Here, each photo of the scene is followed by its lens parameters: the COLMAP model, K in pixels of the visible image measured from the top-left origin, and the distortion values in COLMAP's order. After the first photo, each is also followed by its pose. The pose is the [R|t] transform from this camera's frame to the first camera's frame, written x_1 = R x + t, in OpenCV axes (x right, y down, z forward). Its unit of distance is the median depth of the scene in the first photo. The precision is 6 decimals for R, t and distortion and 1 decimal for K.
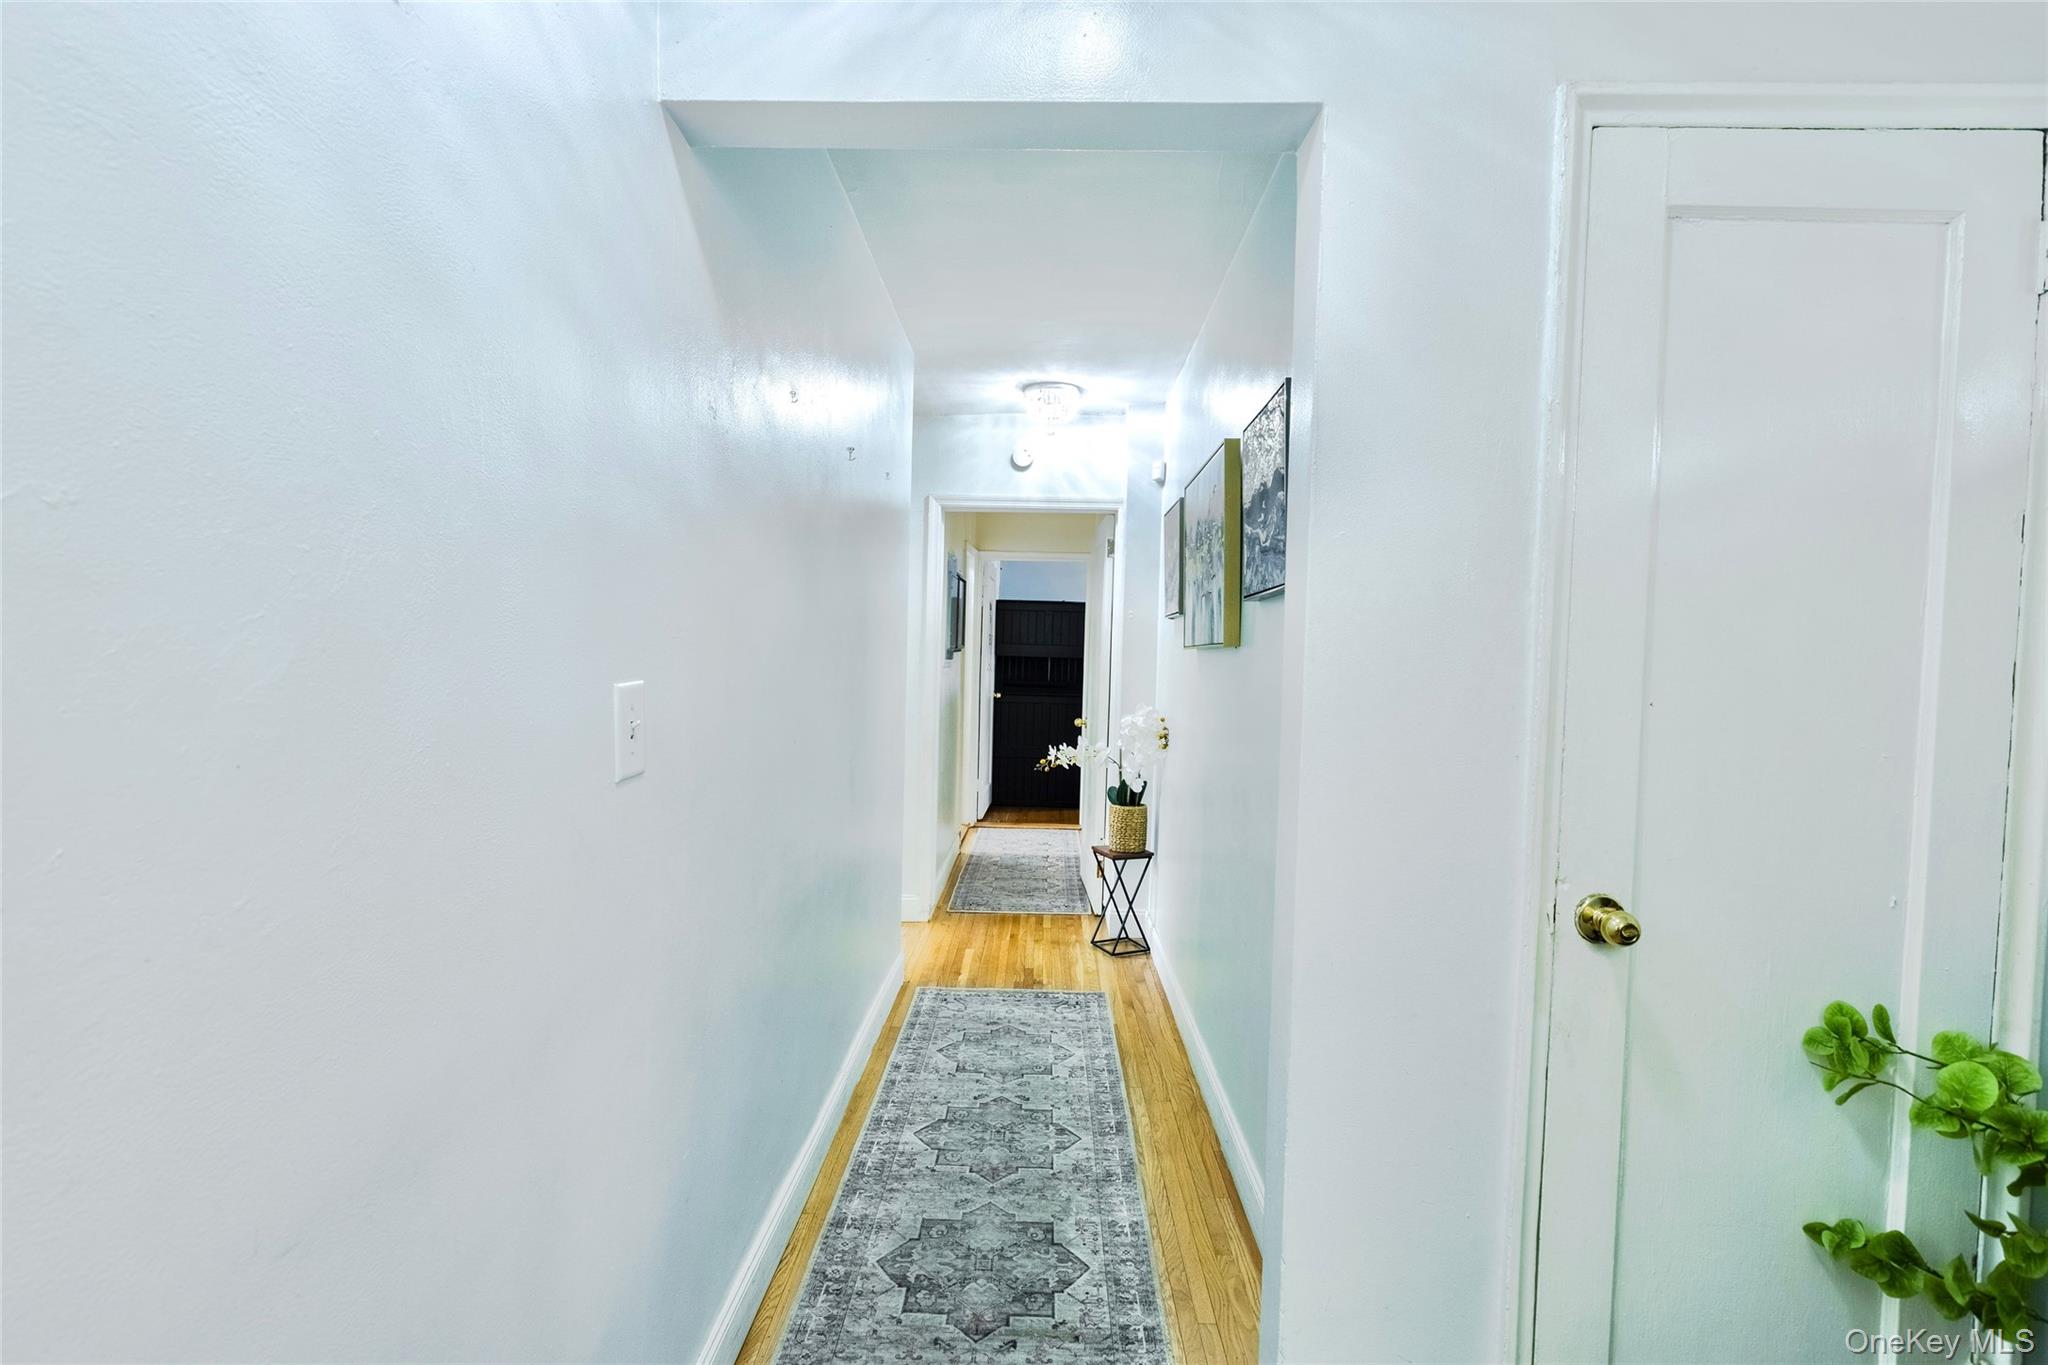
lens RADIAL K [[923.4, 0, 1034.5], [0, 923.4, 679.5], [0, 0, 1]] dist [0.003049, 0.000470]
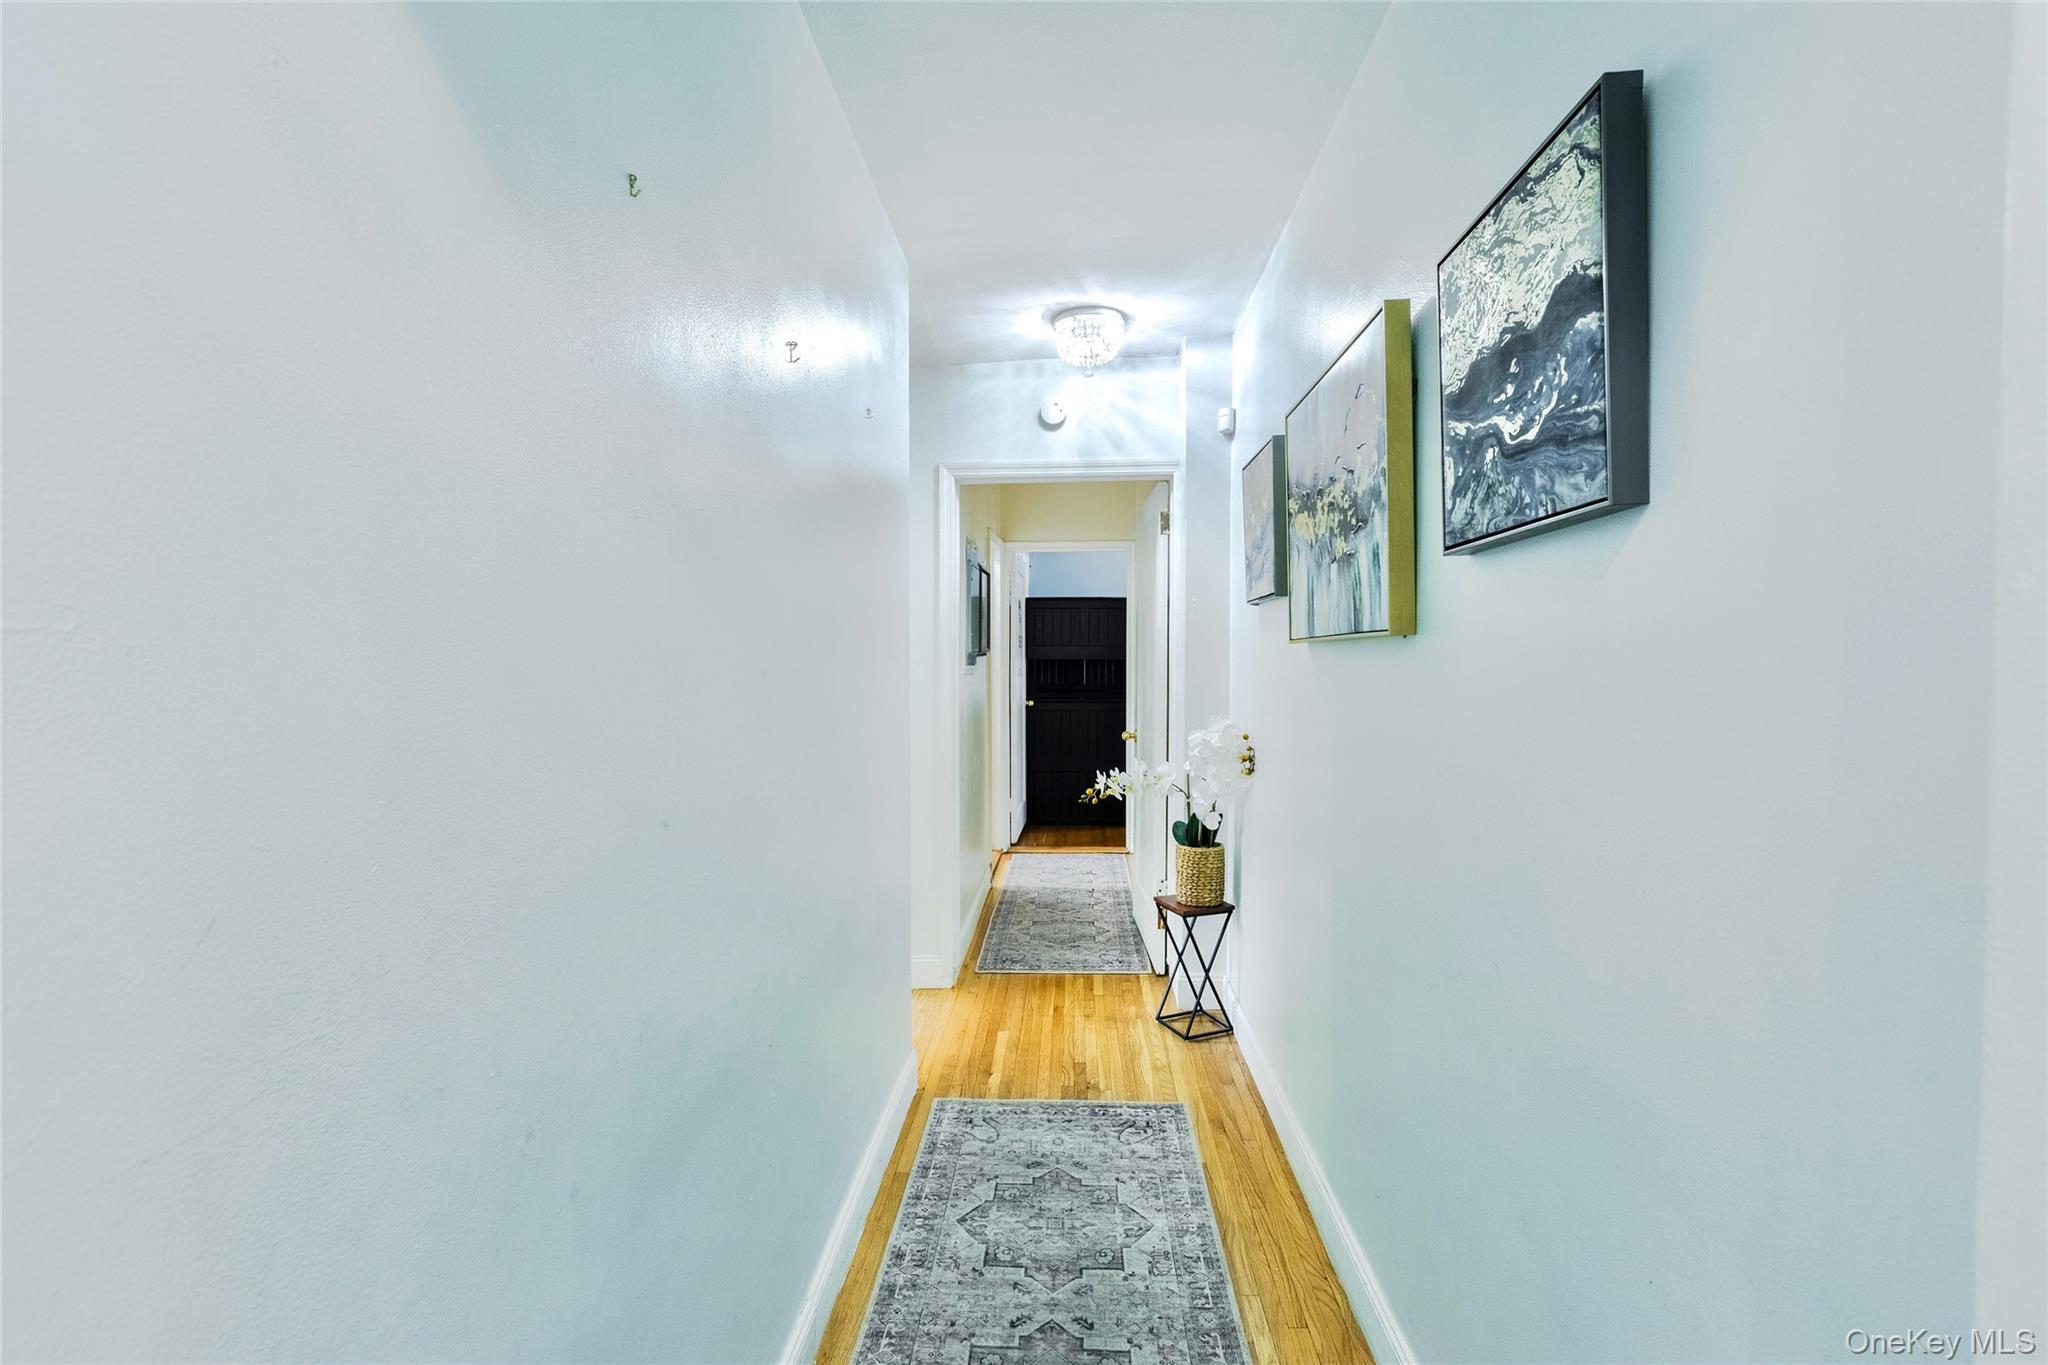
lens RADIAL K [[923.4, 0, 1034.5], [0, 923.4, 679.5], [0, 0, 1]] dist [0.003049, 0.000470]
pose [[0.999054, -0.026450, -0.034519, -0.007919], [0.026345, 0.999647, -0.003483, -0.005513], [0.034599, 0.002571, 0.999398, 0.205340]]
